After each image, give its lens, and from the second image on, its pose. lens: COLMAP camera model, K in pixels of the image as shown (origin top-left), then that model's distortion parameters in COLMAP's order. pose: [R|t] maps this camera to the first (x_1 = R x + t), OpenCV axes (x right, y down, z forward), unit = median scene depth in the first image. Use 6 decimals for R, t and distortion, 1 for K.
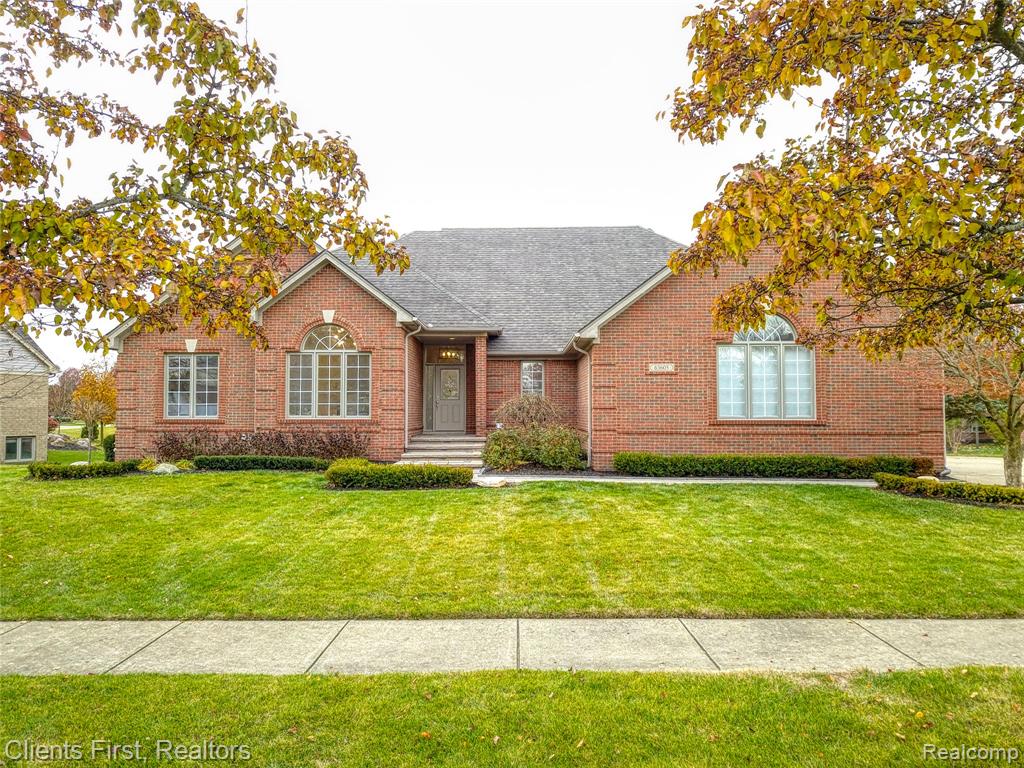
lens RADIAL K [[800.2, 0, 503.0], [0, 800.2, 382.3], [0, 0, 1]] dist [0.037179, -0.034516]
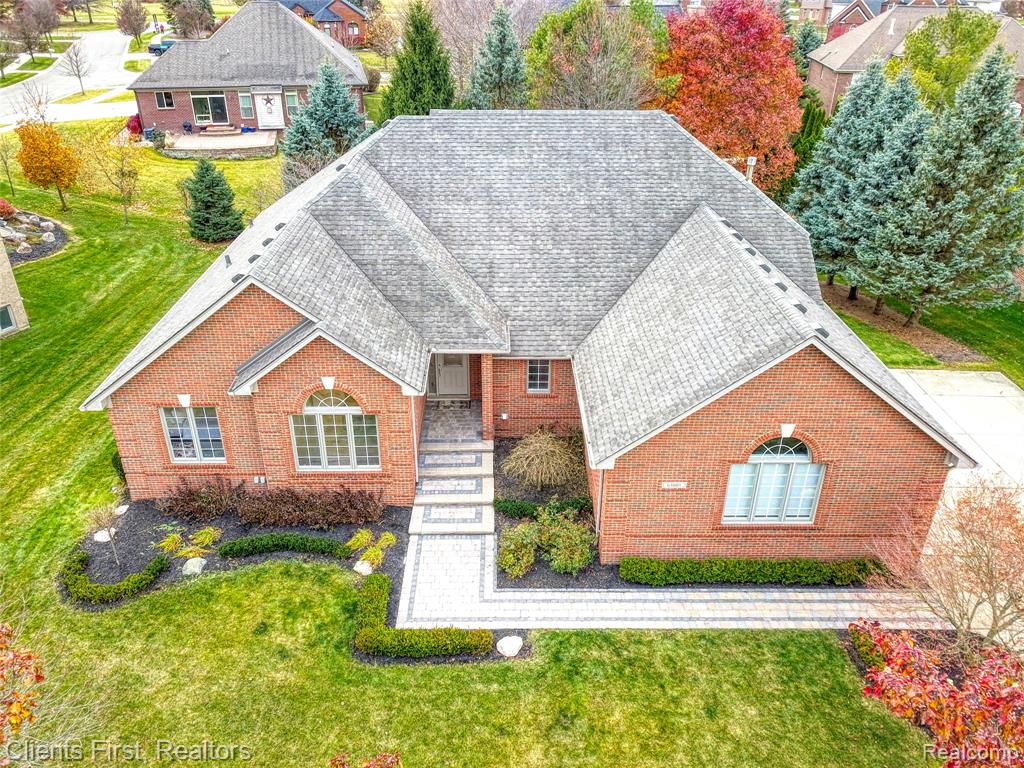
lens RADIAL K [[800.2, 0, 515.1], [0, 800.2, 385.4], [0, 0, 1]] dist [0.037179, -0.034516]
pose [[0.998963, -0.010034, 0.044404, -0.040647], [-0.014789, 0.850968, 0.525009, -0.577690], [-0.043054, -0.525121, 0.849938, 0.189137]]
